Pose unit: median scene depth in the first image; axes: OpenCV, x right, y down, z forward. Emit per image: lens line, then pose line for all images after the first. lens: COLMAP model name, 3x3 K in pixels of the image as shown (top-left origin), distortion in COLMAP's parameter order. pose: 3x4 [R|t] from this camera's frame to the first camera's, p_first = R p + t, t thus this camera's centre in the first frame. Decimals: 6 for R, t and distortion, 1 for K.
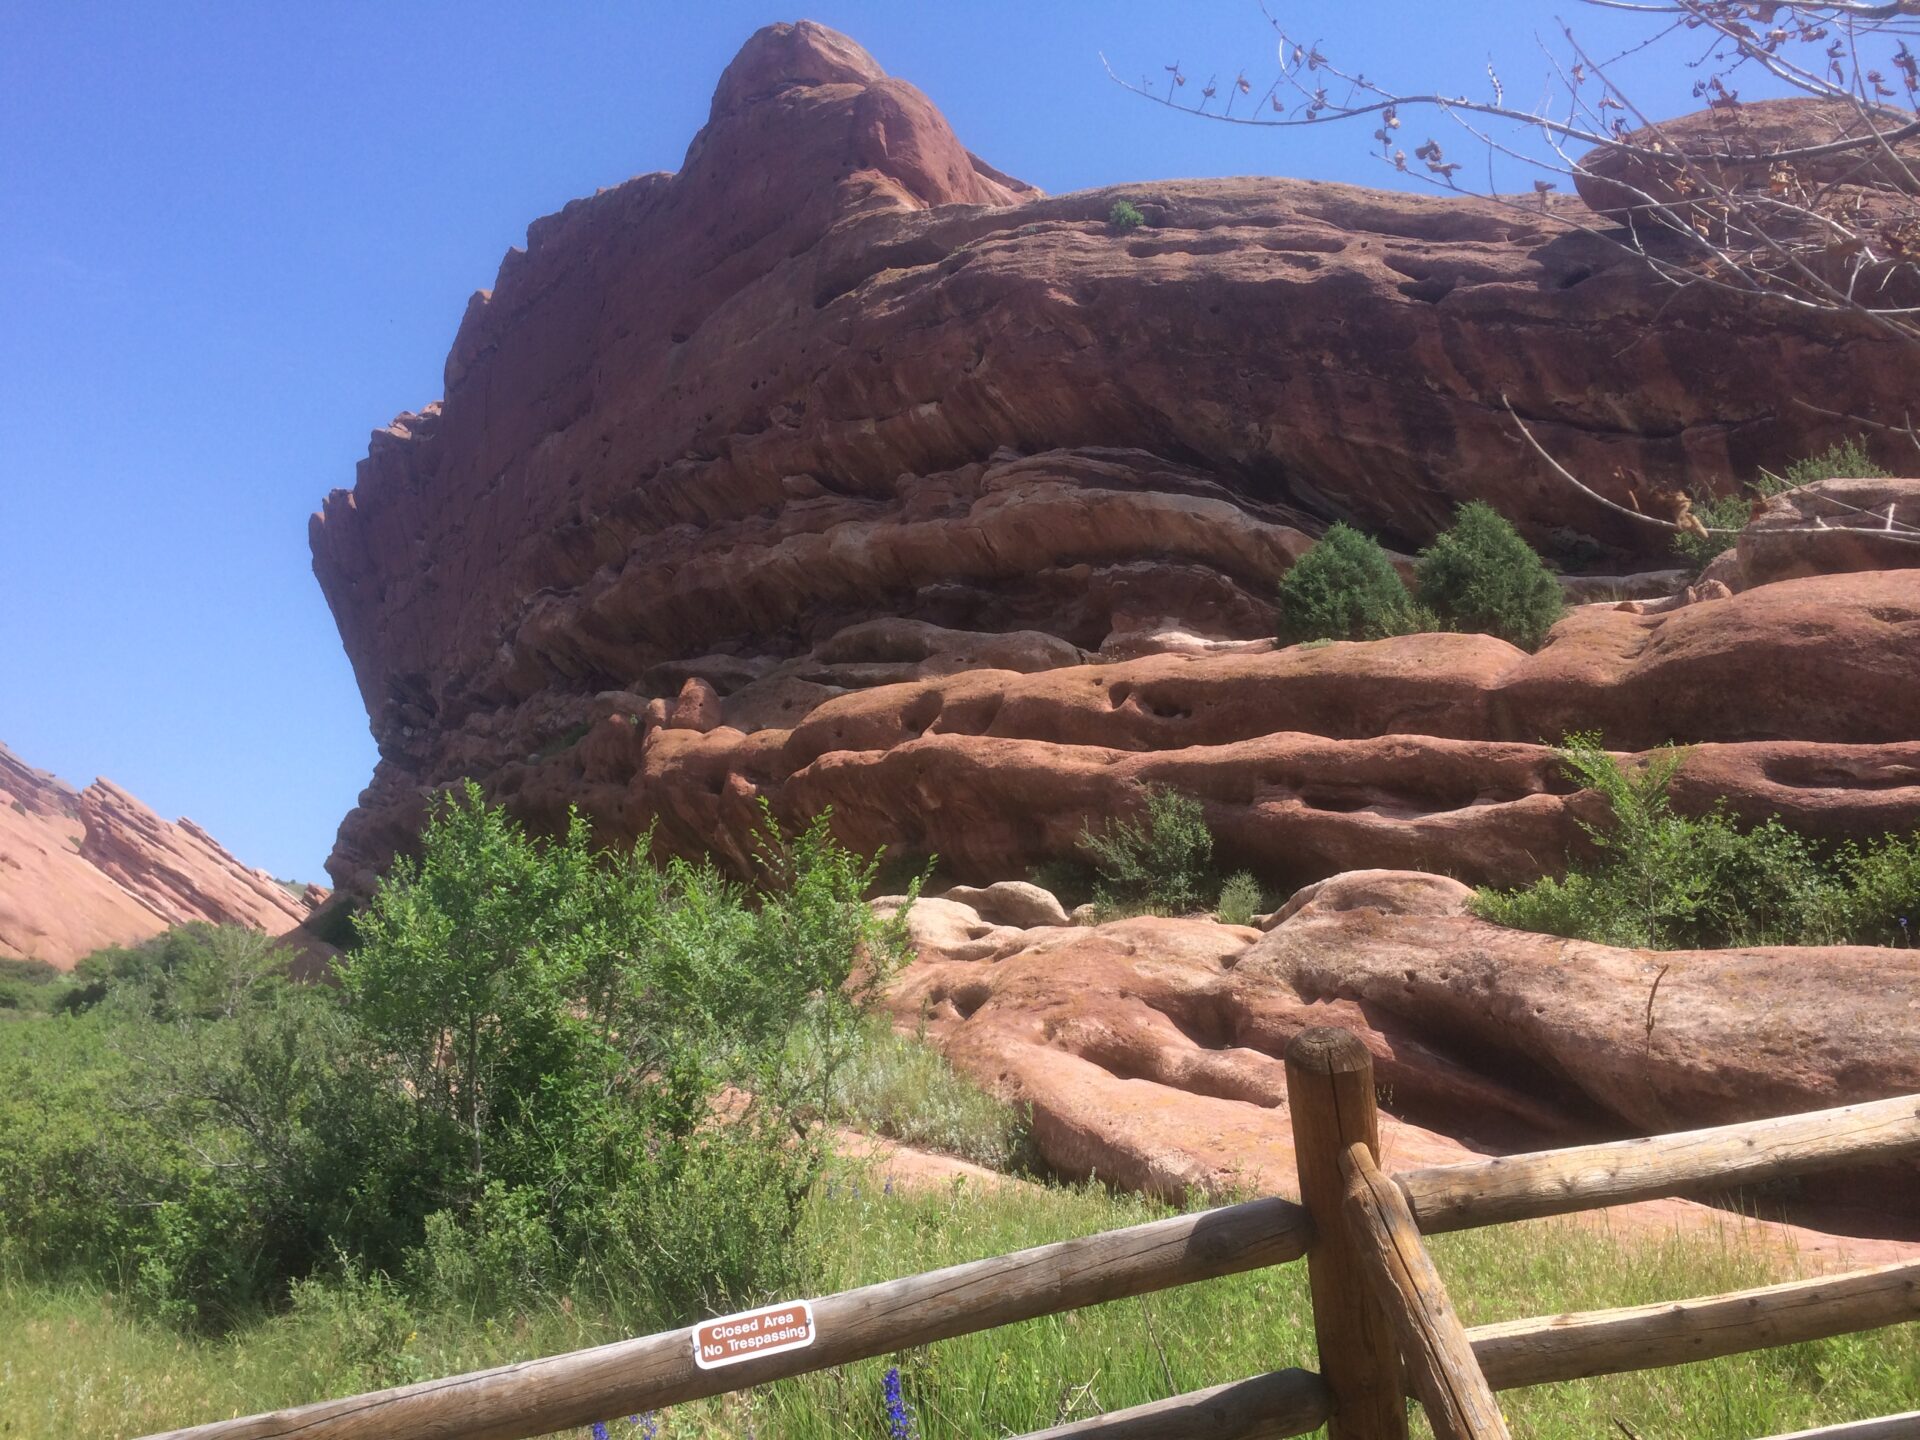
lens RADIAL K [[1626.0, 0, 953.1], [0, 1626.0, 694.2], [0, 0, 1]] dist [0.075583, -0.077027]
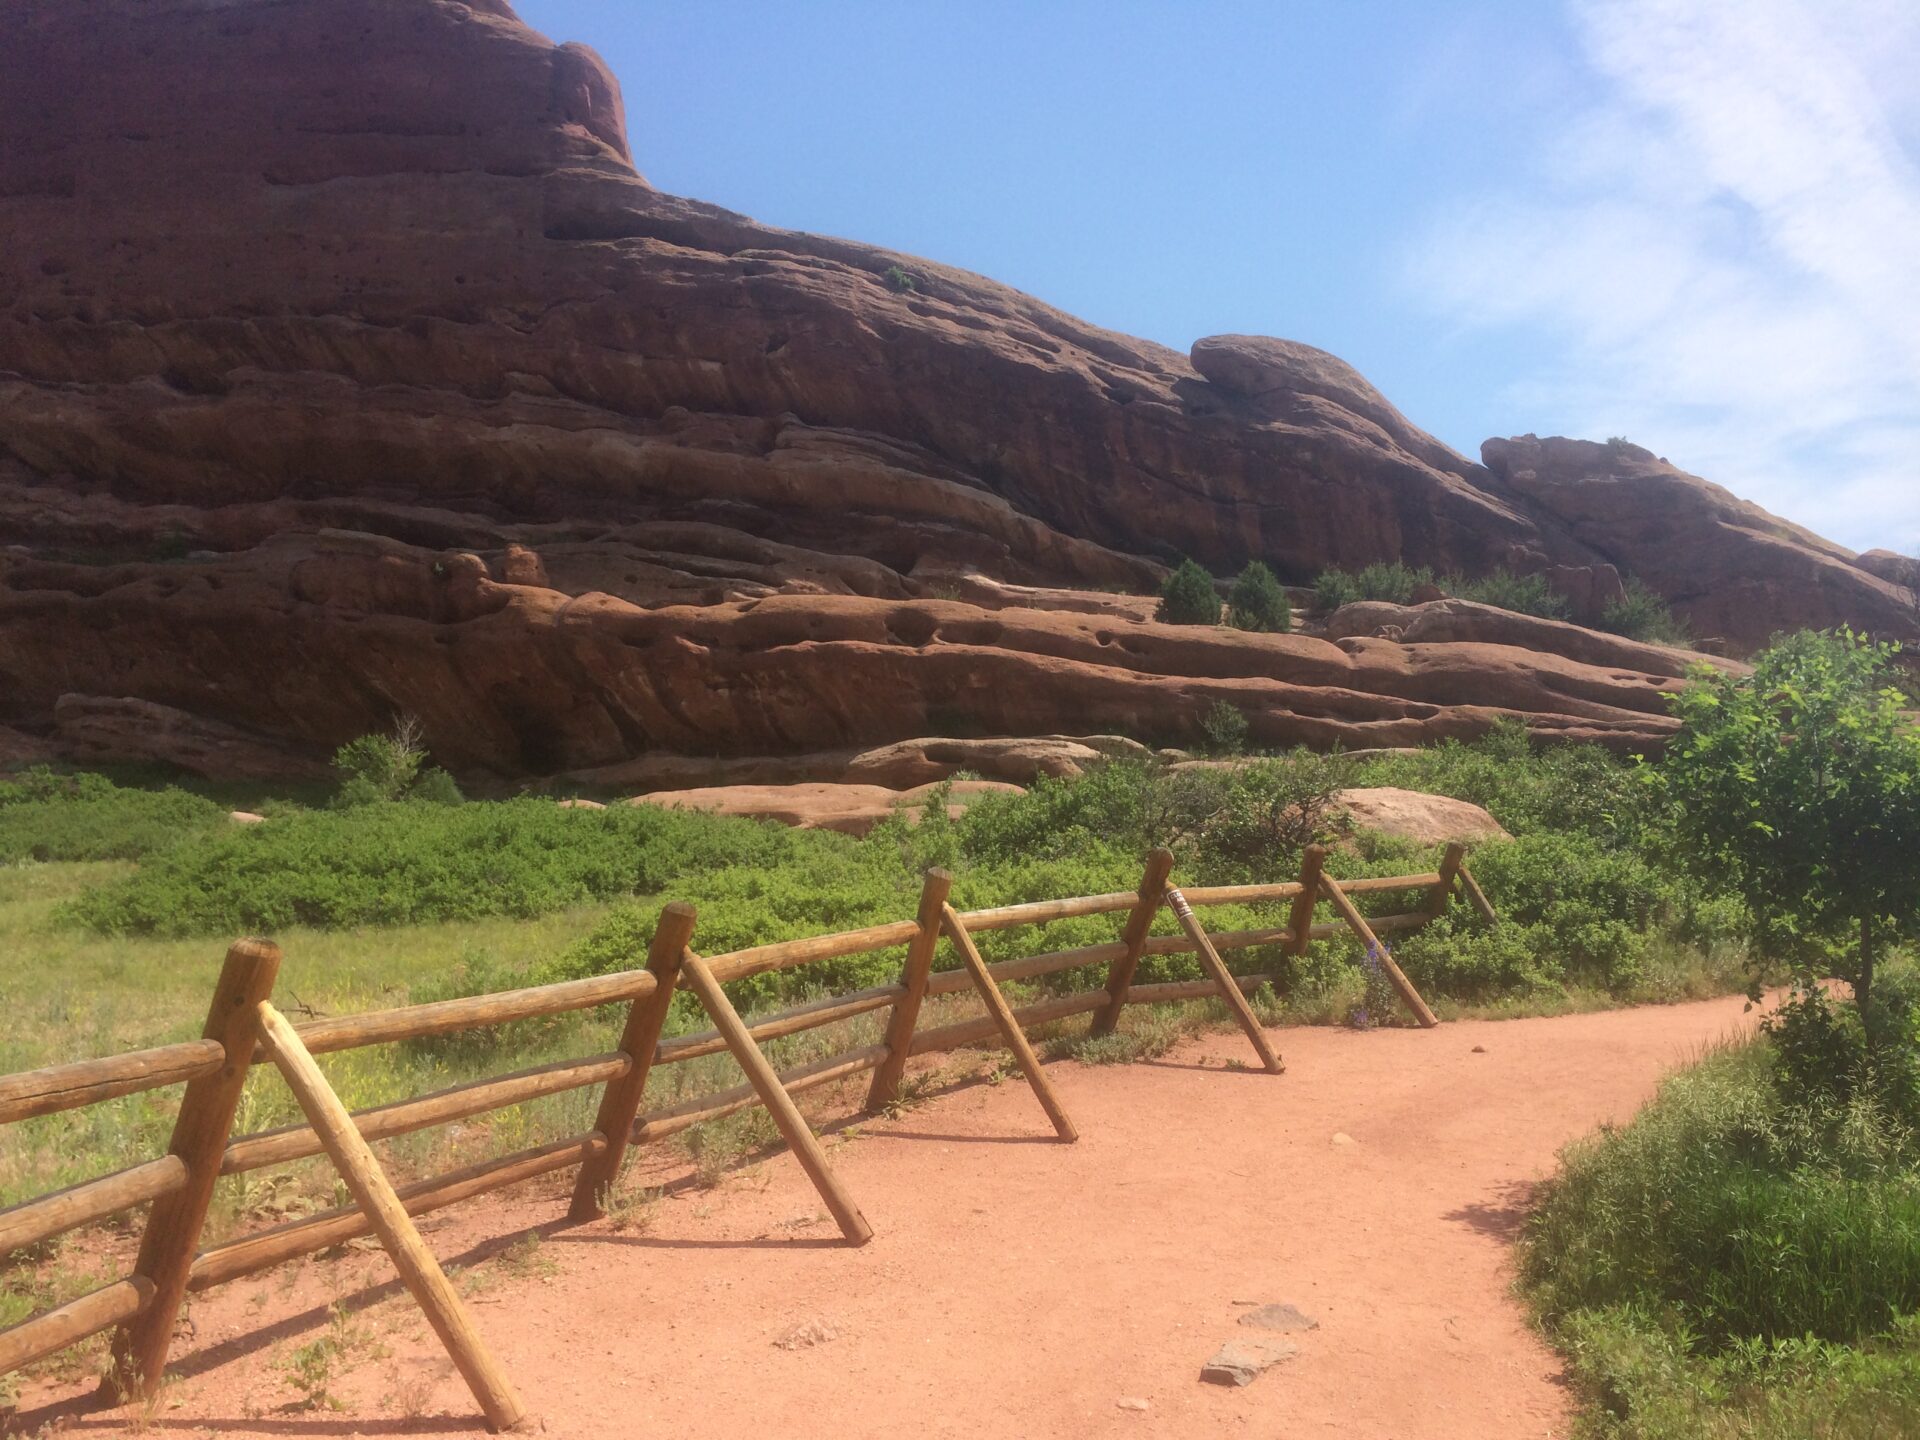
lens RADIAL K [[1635.7, 0, 930.1], [0, 1635.7, 689.6], [0, 0, 1]] dist [0.089515, -0.132642]
pose [[0.792221, 0.038611, 0.609011, -0.714831], [-0.115372, 0.989474, 0.087348, -0.048997], [-0.599228, -0.139462, 0.788337, -0.240703]]
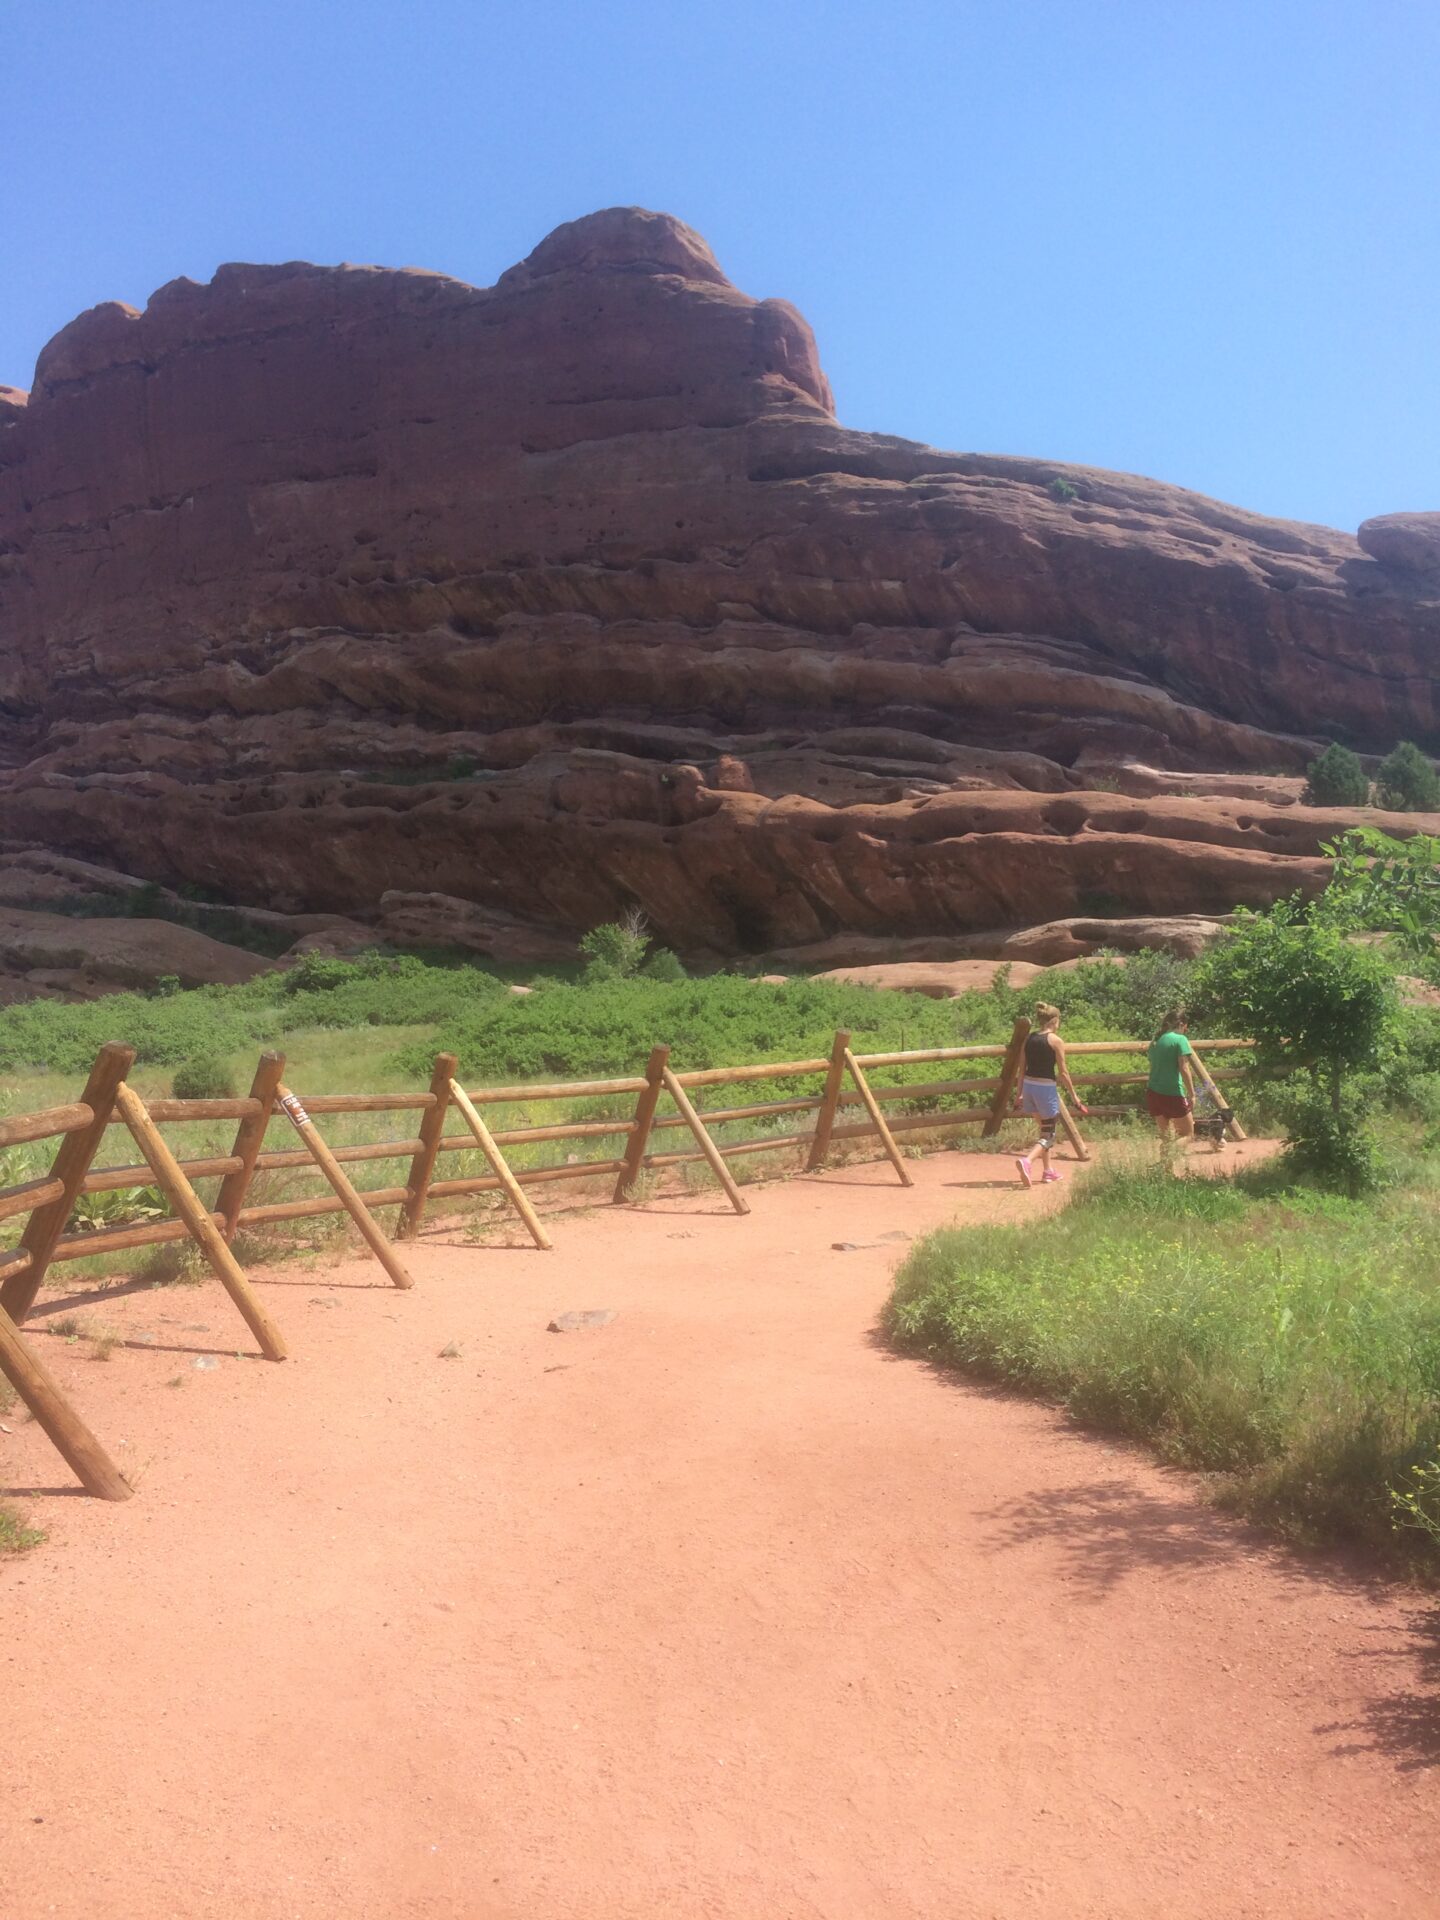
lens RADIAL K [[1626.0, 0, 700.2], [0, 1626.0, 942.2], [0, 0, 1]] dist [0.075583, -0.077027]
pose [[0.934858, -0.003793, 0.355002, -0.741959], [-0.057931, 0.984911, 0.163078, -0.086378], [-0.350264, -0.173021, 0.920532, -0.407795]]
